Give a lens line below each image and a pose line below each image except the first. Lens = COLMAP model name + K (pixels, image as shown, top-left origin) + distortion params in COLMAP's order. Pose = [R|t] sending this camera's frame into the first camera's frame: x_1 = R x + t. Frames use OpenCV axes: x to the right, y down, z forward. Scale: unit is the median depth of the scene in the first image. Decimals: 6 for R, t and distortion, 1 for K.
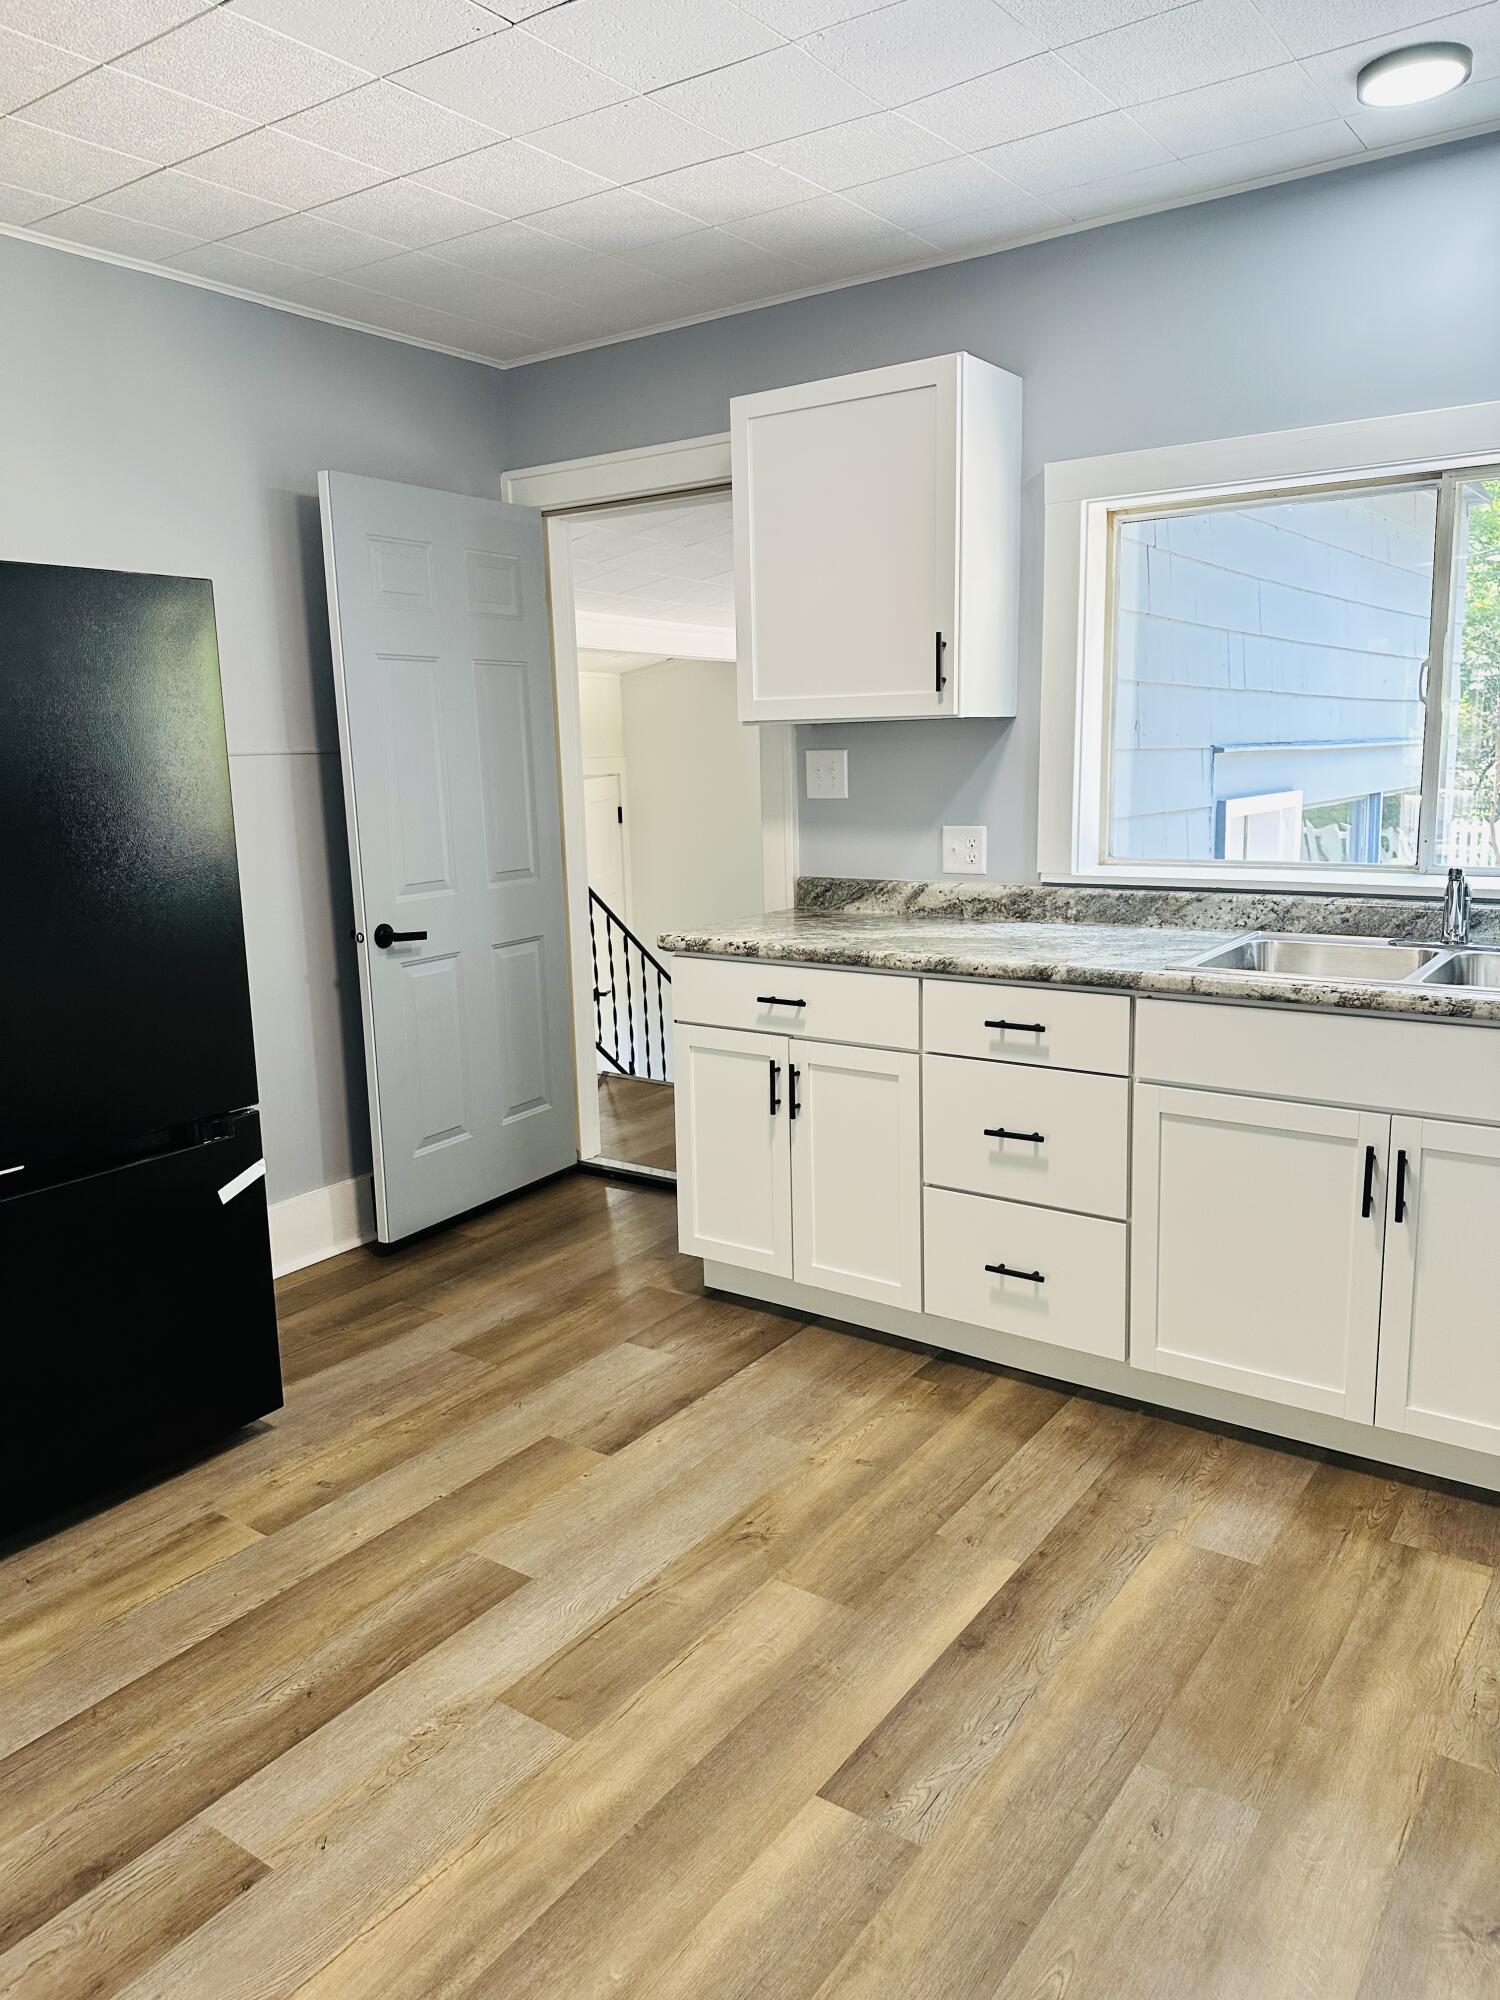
lens RADIAL K [[1407.8, 0, 738.1], [0, 1407.8, 998.1], [0, 0, 1]] dist [0.034246, -0.042356]
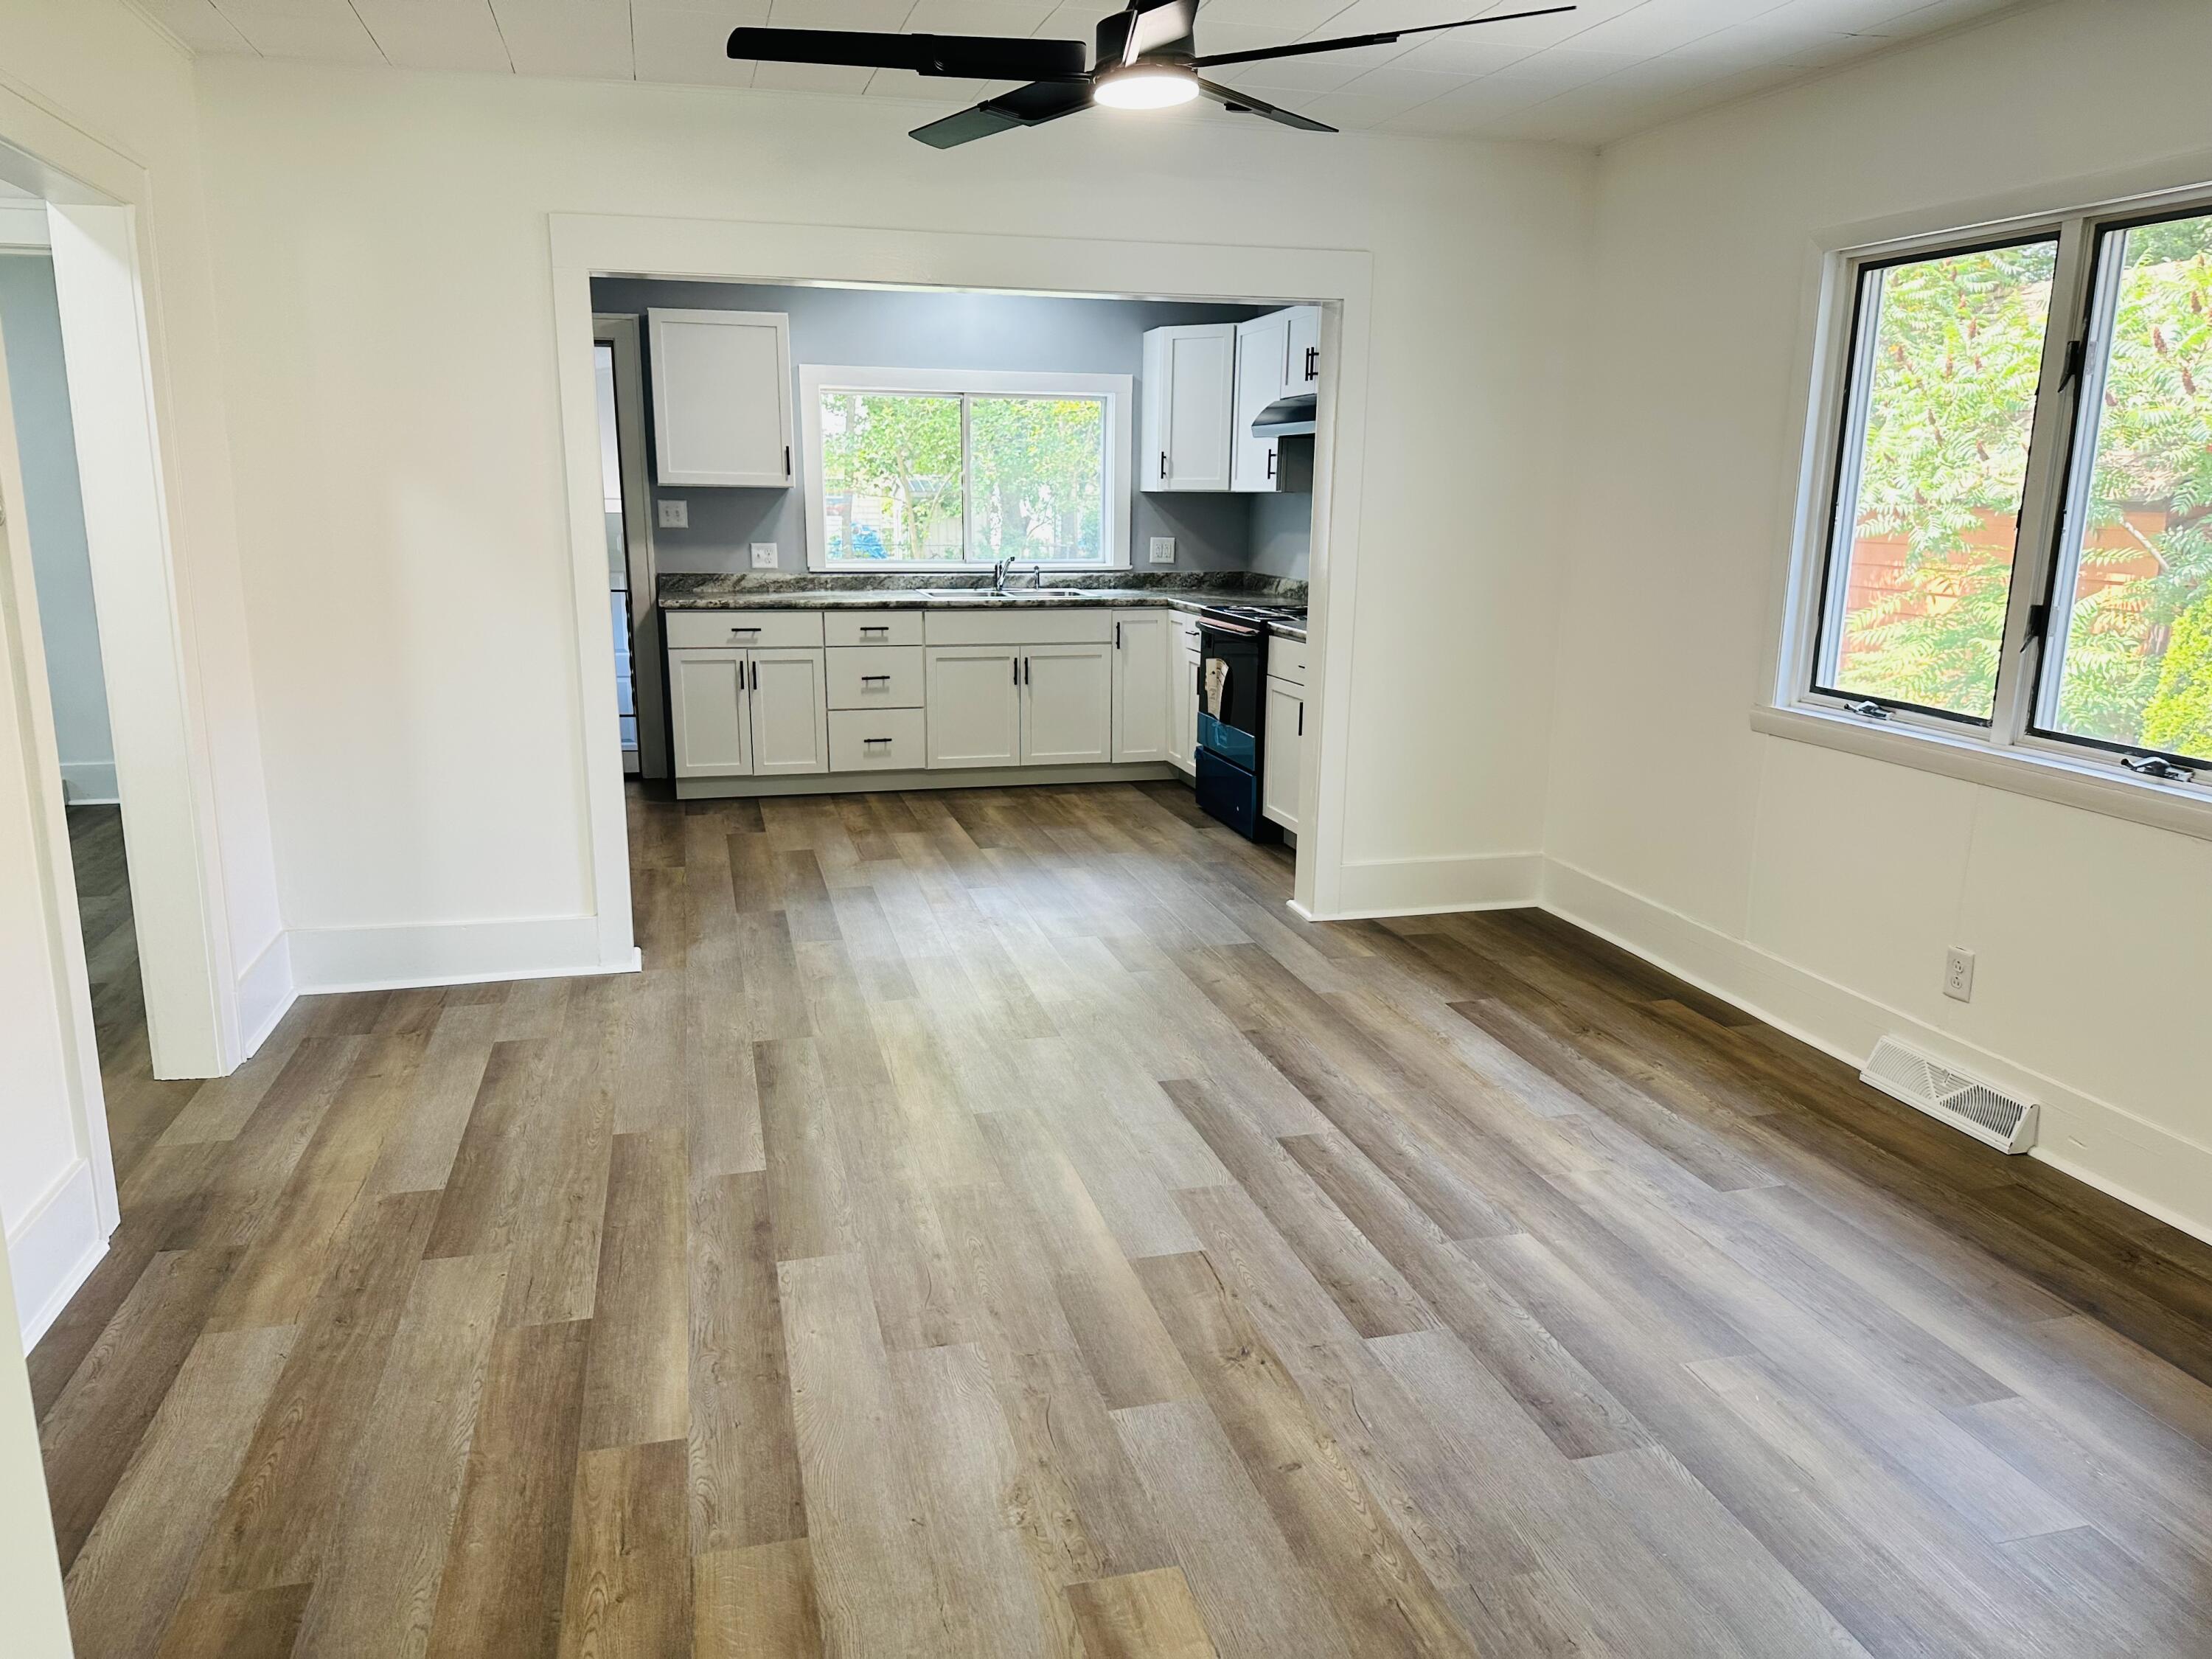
lens RADIAL K [[1557.0, 0, 1097.4], [0, 1557.0, 833.0], [0, 0, 1]] dist [0.034246, -0.042356]
pose [[0.627056, -0.143046, 0.765728, -1.374052], [0.112117, 0.989333, 0.093006, 0.134908], [-0.770864, 0.027531, 0.636405, -0.774828]]
